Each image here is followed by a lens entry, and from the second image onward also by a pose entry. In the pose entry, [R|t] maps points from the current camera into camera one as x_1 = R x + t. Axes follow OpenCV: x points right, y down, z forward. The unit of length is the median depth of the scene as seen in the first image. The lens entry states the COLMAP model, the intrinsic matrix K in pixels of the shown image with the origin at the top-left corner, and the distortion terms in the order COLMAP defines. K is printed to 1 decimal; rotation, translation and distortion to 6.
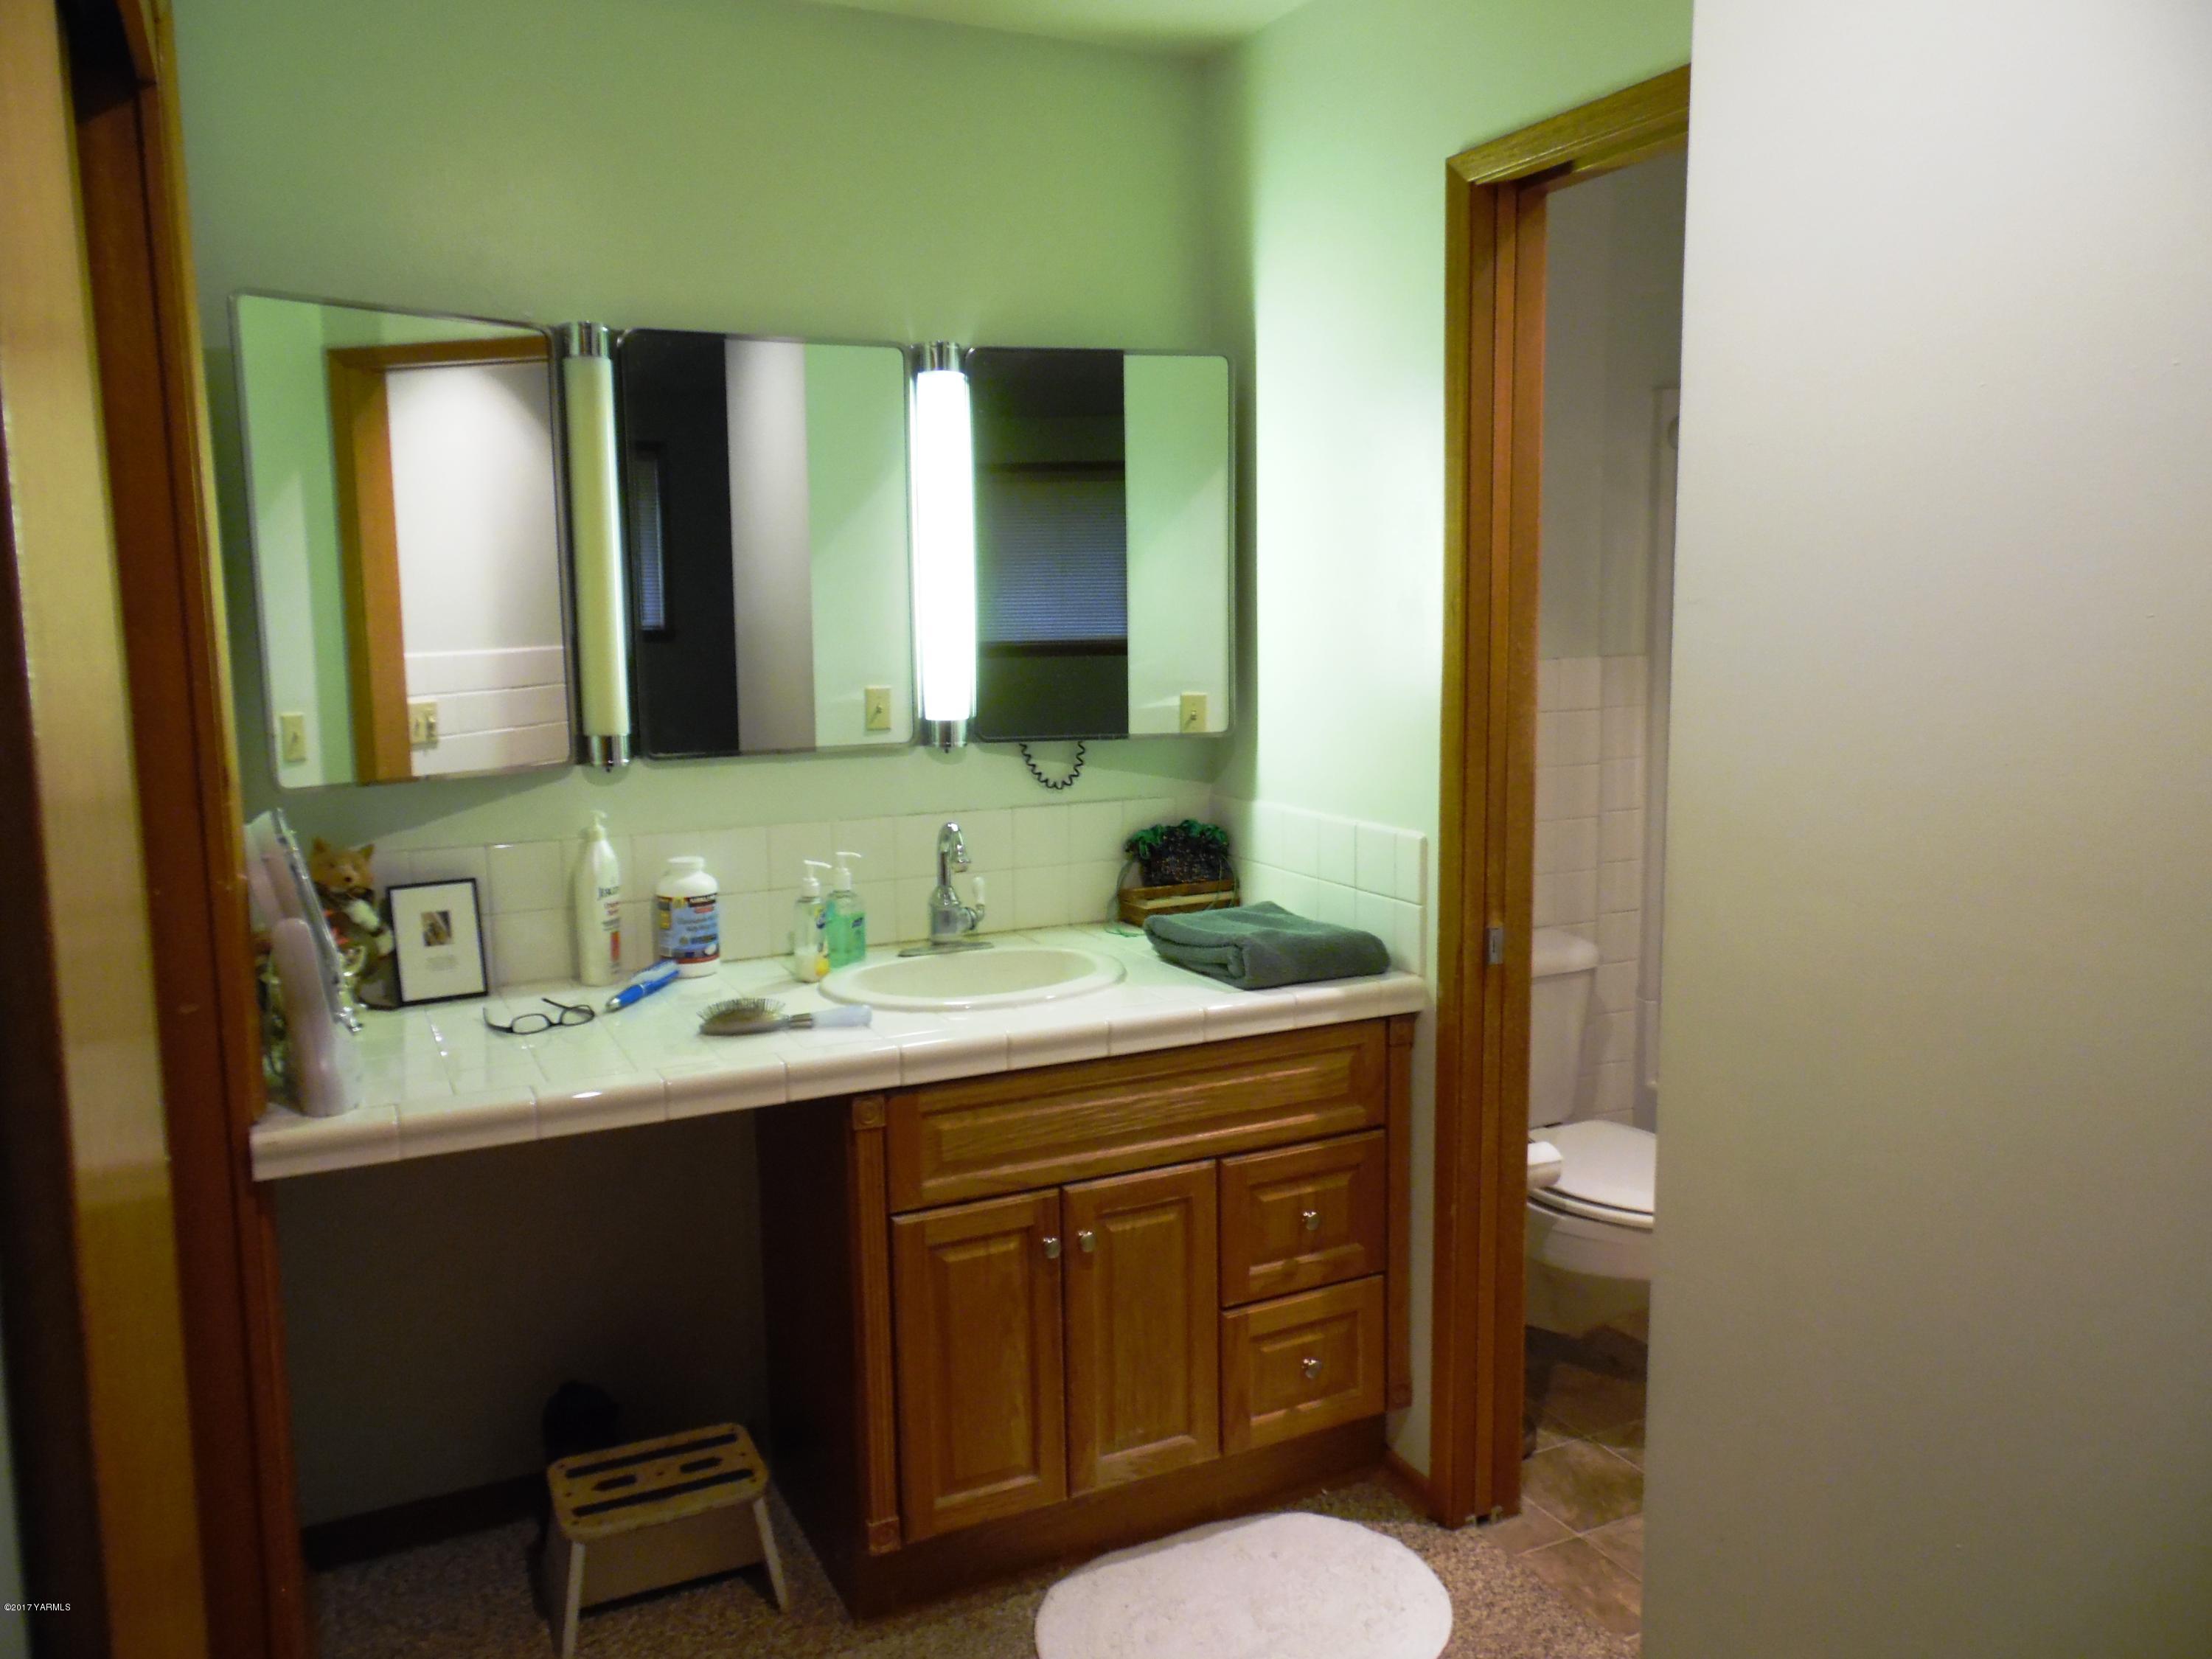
lens RADIAL K [[1663.0, 0, 1102.1], [0, 1663.0, 824.2], [0, 0, 1]] dist [0.001863, 0.021745]
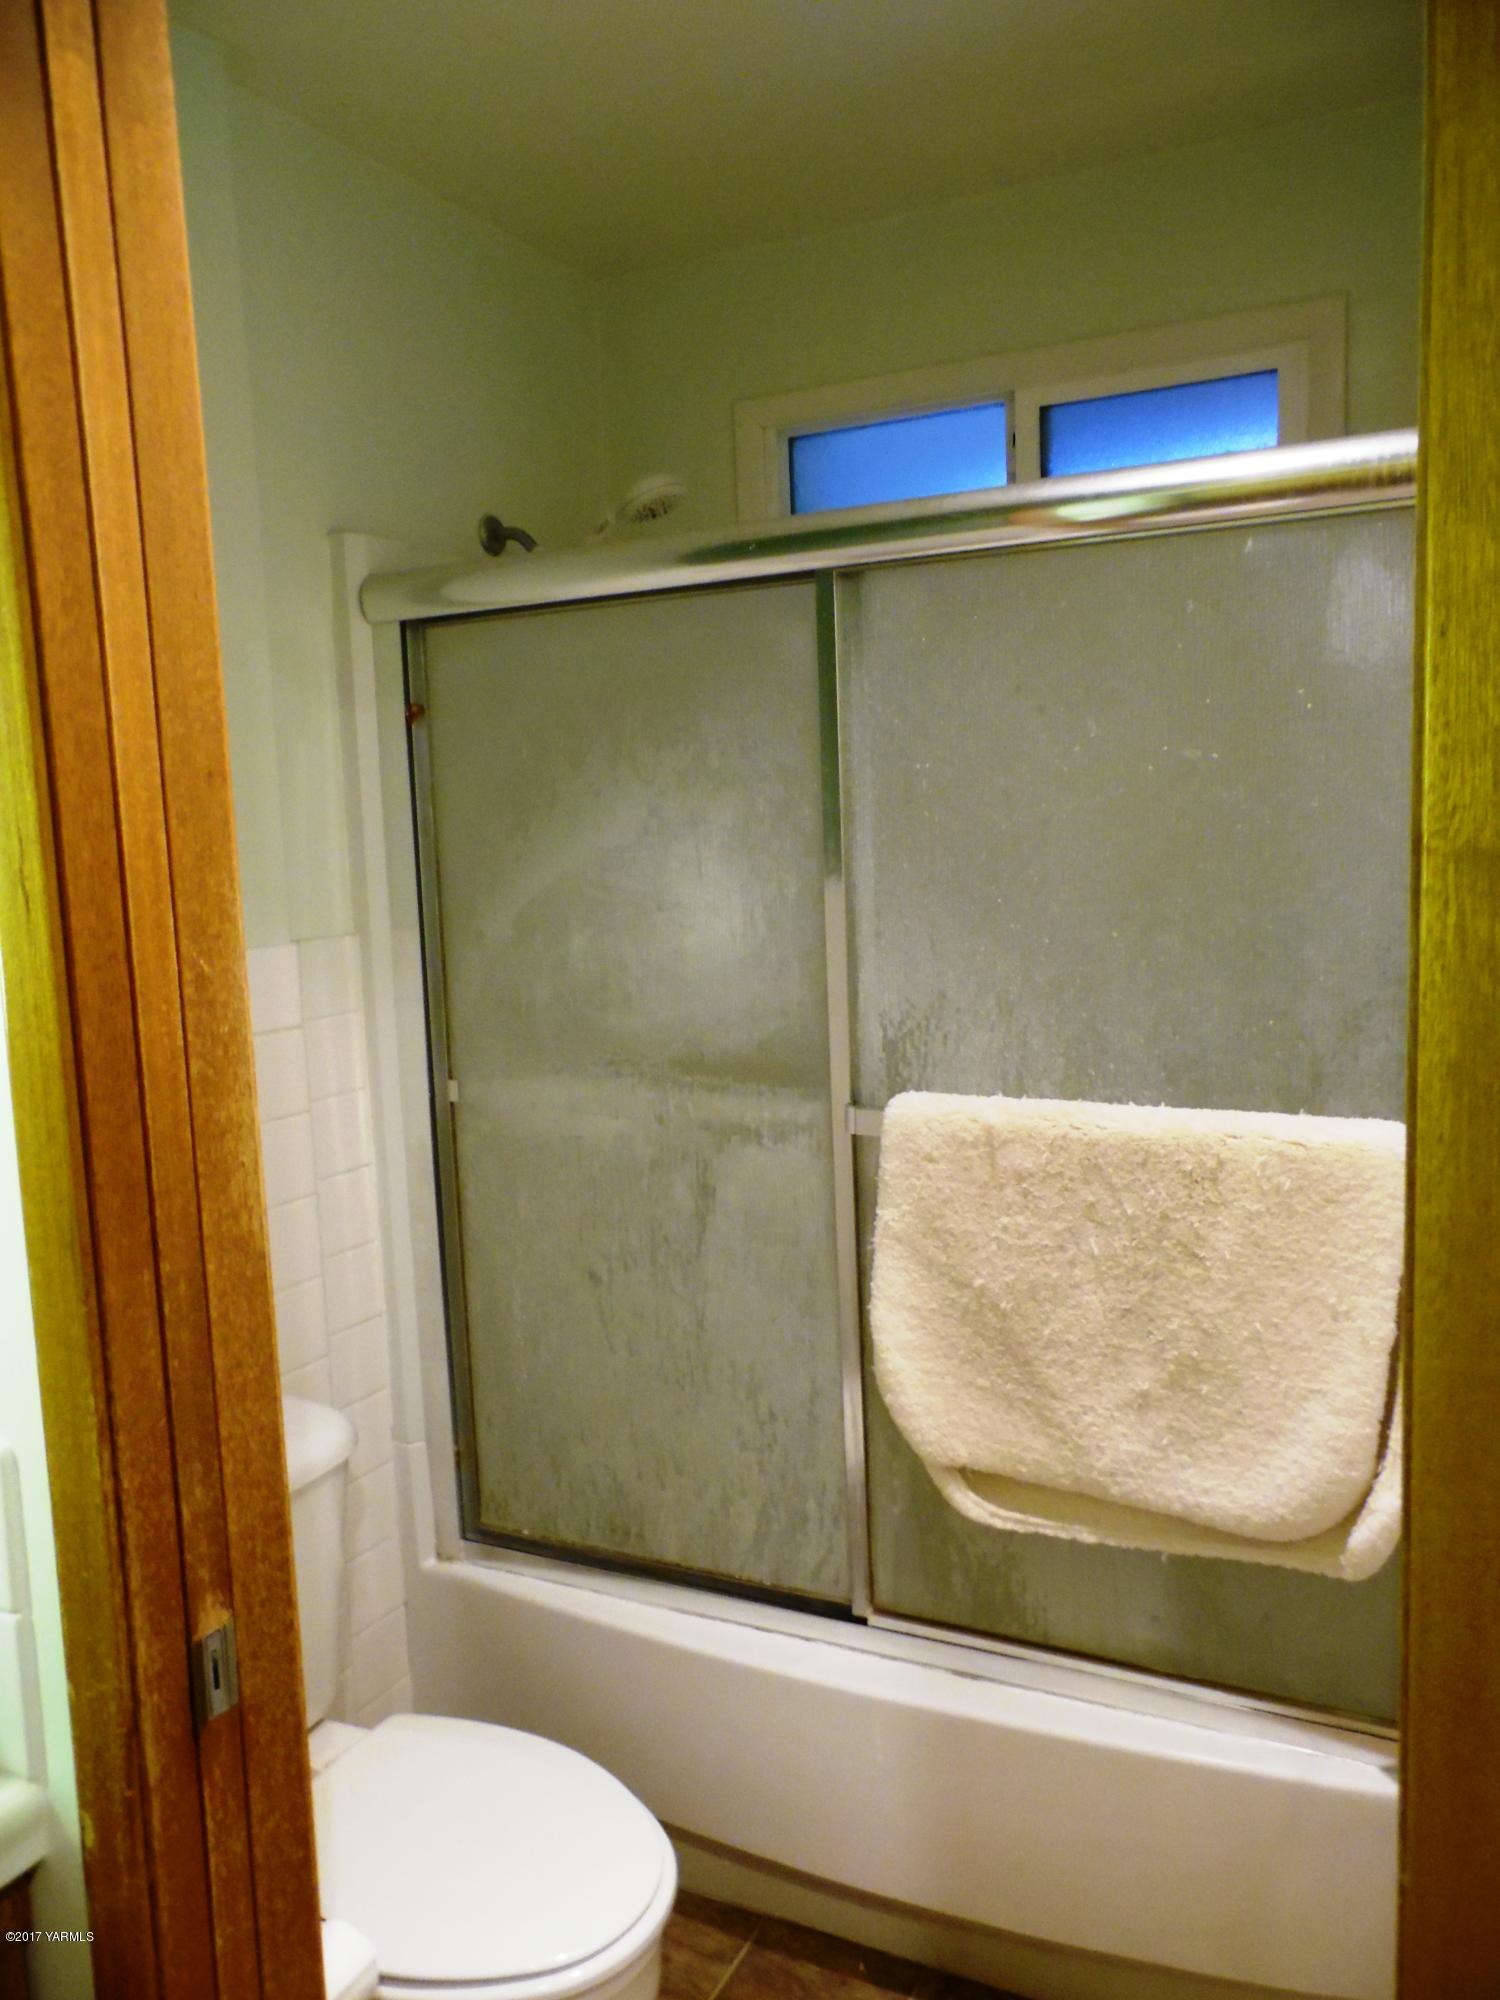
lens RADIAL K [[1503.6, 0, 742.8], [0, 1503.6, 1003.2], [0, 0, 1]] dist [0.001863, 0.021745]
pose [[0.802094, -0.087749, 0.590716, 0.133275], [0.109118, 0.994029, -0.000505, -0.082008], [-0.587145, 0.064862, 0.806879, 0.606203]]
